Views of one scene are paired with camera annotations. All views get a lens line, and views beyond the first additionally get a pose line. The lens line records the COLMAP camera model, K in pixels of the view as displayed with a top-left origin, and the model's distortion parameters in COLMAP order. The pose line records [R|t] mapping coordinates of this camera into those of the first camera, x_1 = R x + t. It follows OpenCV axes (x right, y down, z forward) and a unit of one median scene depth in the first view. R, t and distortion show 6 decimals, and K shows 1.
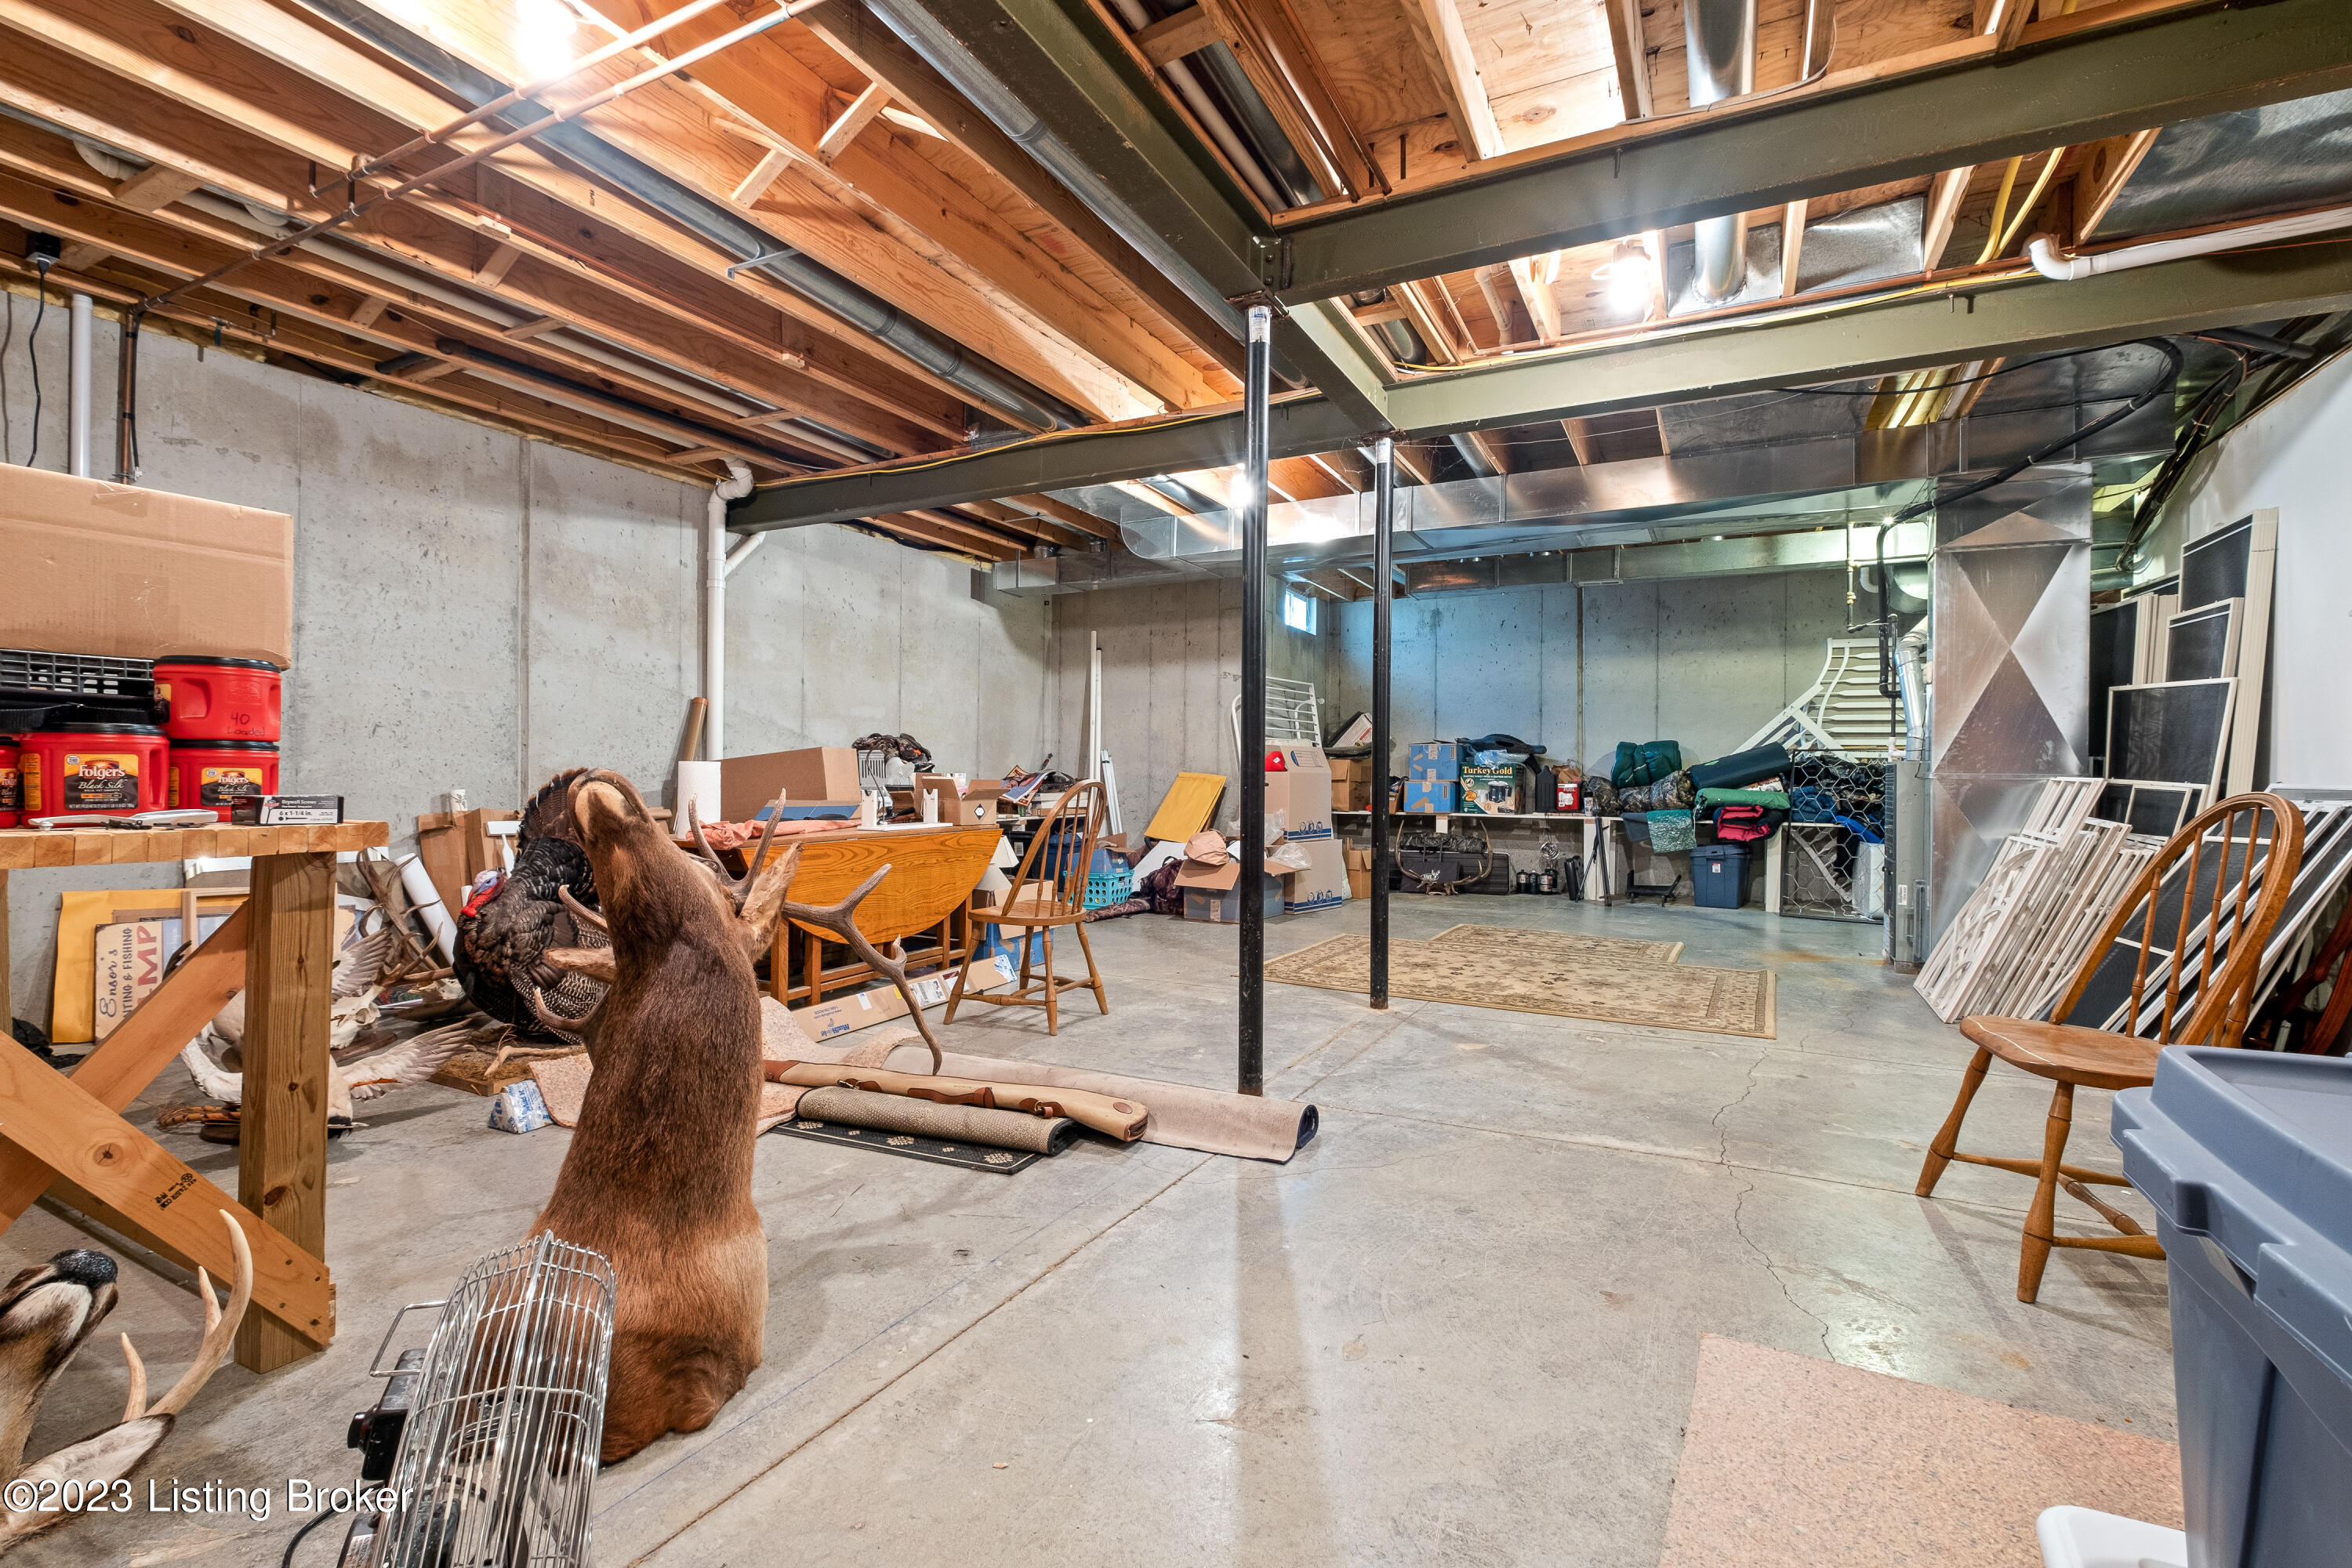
lens RADIAL K [[1025.6, 0, 1183.0], [0, 1025.6, 783.7], [0, 0, 1]] dist [0.001421, -0.000348]
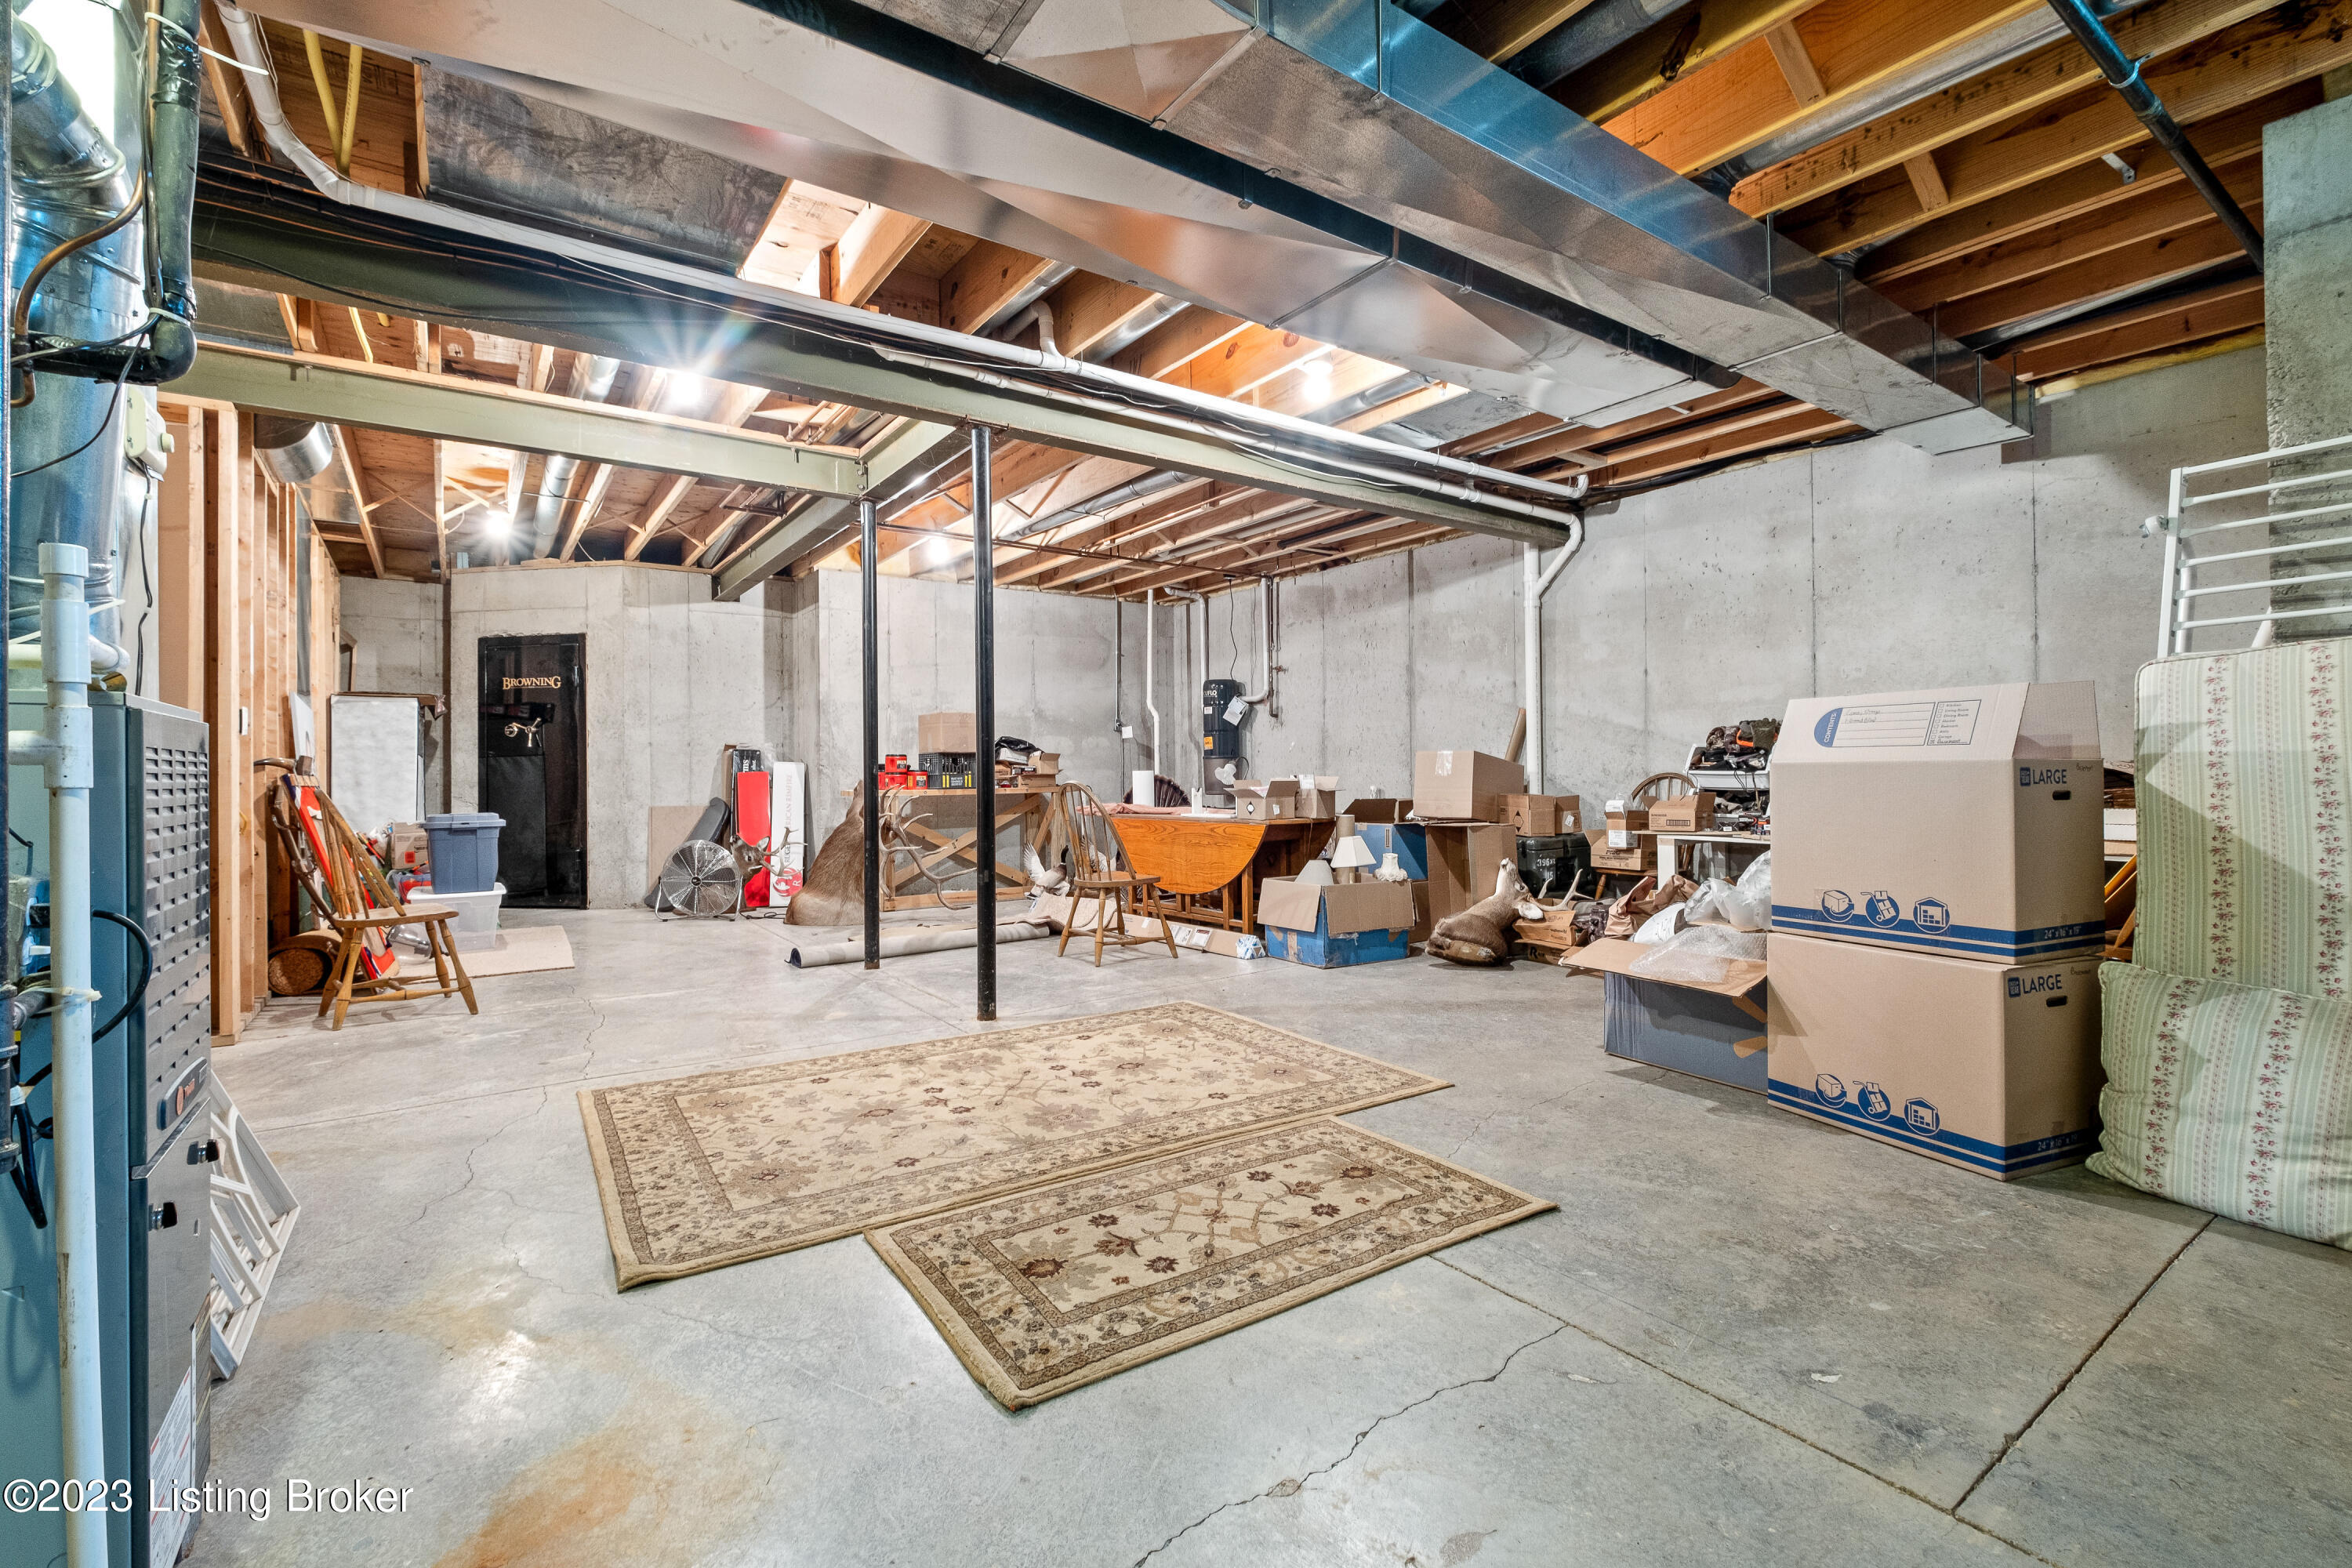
lens RADIAL K [[1025.6, 0, 1177.2], [0, 1025.6, 772.8], [0, 0, 1]] dist [0.001421, -0.000348]
pose [[-0.472168, -0.000886, -0.881508, 0.818377], [-0.002745, 0.999996, 0.000465, -0.013063], [0.881504, 0.002639, -0.472169, 1.386056]]
